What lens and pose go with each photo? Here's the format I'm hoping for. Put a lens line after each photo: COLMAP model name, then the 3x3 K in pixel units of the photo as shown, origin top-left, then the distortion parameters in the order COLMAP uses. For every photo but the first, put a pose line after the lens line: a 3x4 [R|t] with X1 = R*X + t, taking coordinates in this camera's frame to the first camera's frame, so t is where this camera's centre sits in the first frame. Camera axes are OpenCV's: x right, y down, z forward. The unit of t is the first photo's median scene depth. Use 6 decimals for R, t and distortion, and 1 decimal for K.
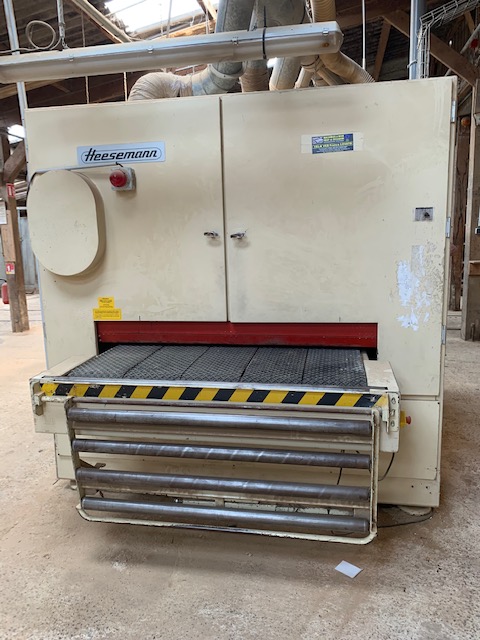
lens RADIAL K [[494.2, 0, 234.2], [0, 494.2, 319.8], [0, 0, 1]] dist [0.022296, -0.023681]
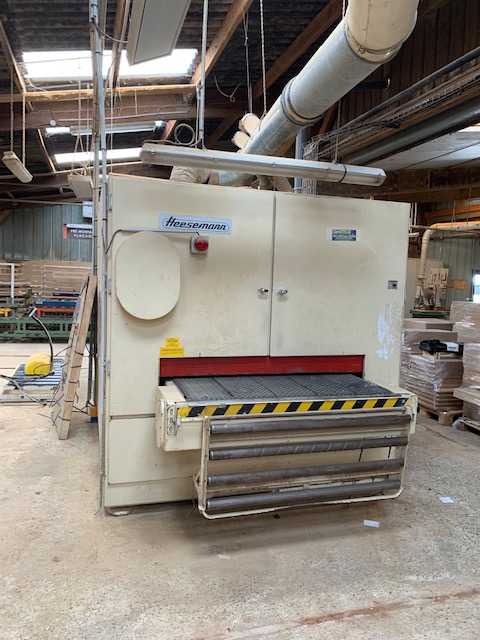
lens RADIAL K [[494.2, 0, 236.2], [0, 494.2, 320.7], [0, 0, 1]] dist [0.022296, -0.023681]
pose [[0.884288, 0.015653, 0.466680, -0.741628], [0.025338, 0.996357, -0.081430, 0.015442], [-0.466254, 0.083832, 0.880670, -0.137772]]
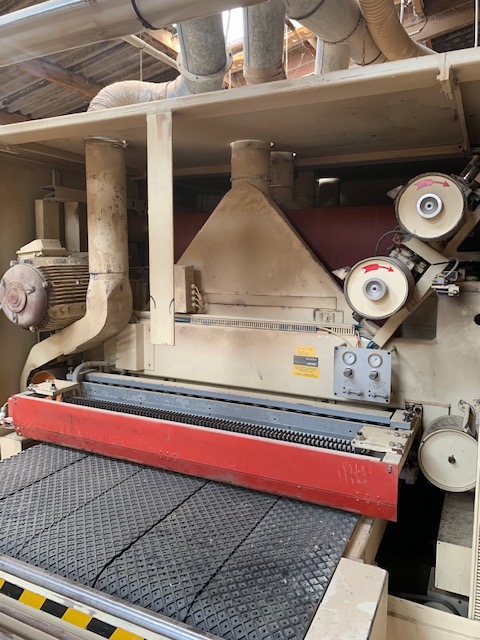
lens RADIAL K [[494.2, 0, 235.6], [0, 494.2, 318.5], [0, 0, 1]] dist [0.022296, -0.023681]
pose [[0.963901, 0.059886, -0.259440, 0.258058], [-0.071662, 0.996773, -0.036163, -0.146190], [0.256437, 0.053449, 0.965082, 0.396635]]
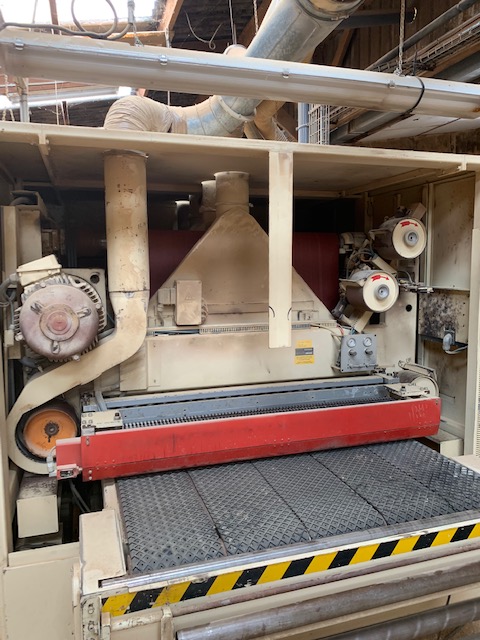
lens RADIAL K [[494.2, 0, 238.8], [0, 494.2, 320.8], [0, 0, 1]] dist [0.022296, -0.023681]
pose [[0.877709, -0.035243, 0.477896, -0.457348], [0.070100, 0.996006, -0.055293, -0.130923], [-0.474039, 0.082032, 0.876674, 0.359745]]
